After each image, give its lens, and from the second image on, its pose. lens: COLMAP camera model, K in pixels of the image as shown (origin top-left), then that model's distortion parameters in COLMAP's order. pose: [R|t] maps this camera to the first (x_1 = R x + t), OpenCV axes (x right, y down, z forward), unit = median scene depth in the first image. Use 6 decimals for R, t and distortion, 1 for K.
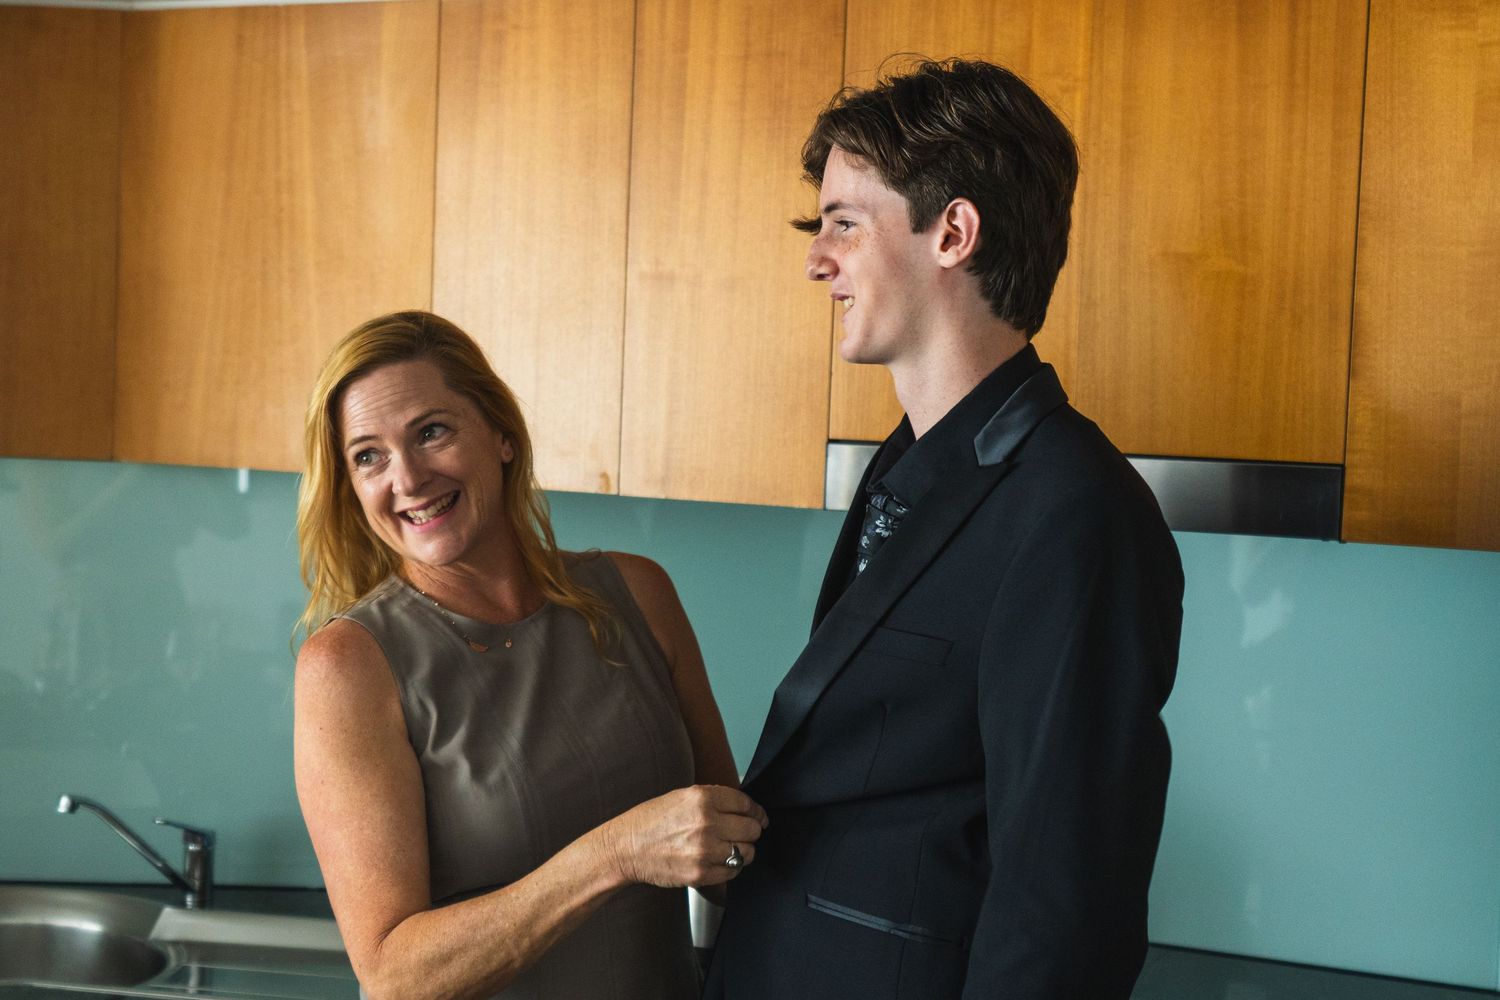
lens RADIAL K [[2239.9, 0, 749.6], [0, 2239.9, 508.7], [0, 0, 1]] dist [0.001253, 0.000000]
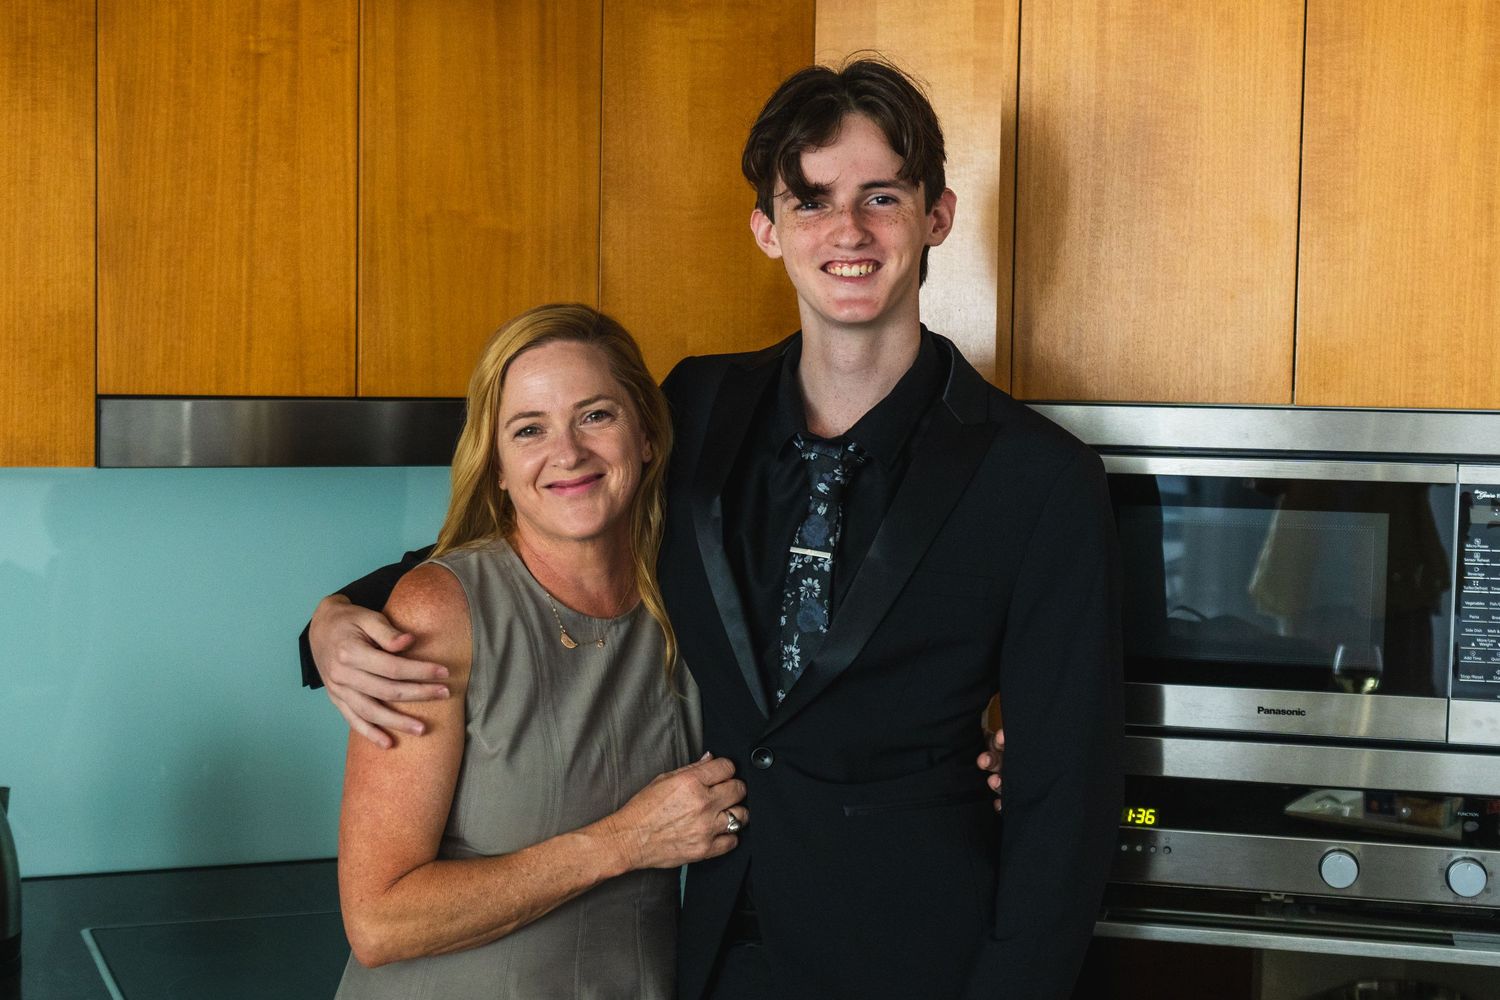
lens RADIAL K [[2070.2, 0, 749.3], [0, 2070.2, 489.7], [0, 0, 1]] dist [-0.008191, 0.000000]
pose [[0.722930, -0.072082, 0.687151, -0.407256], [0.050714, 0.997396, 0.051273, -0.023692], [-0.689058, -0.002219, 0.724703, 0.176528]]
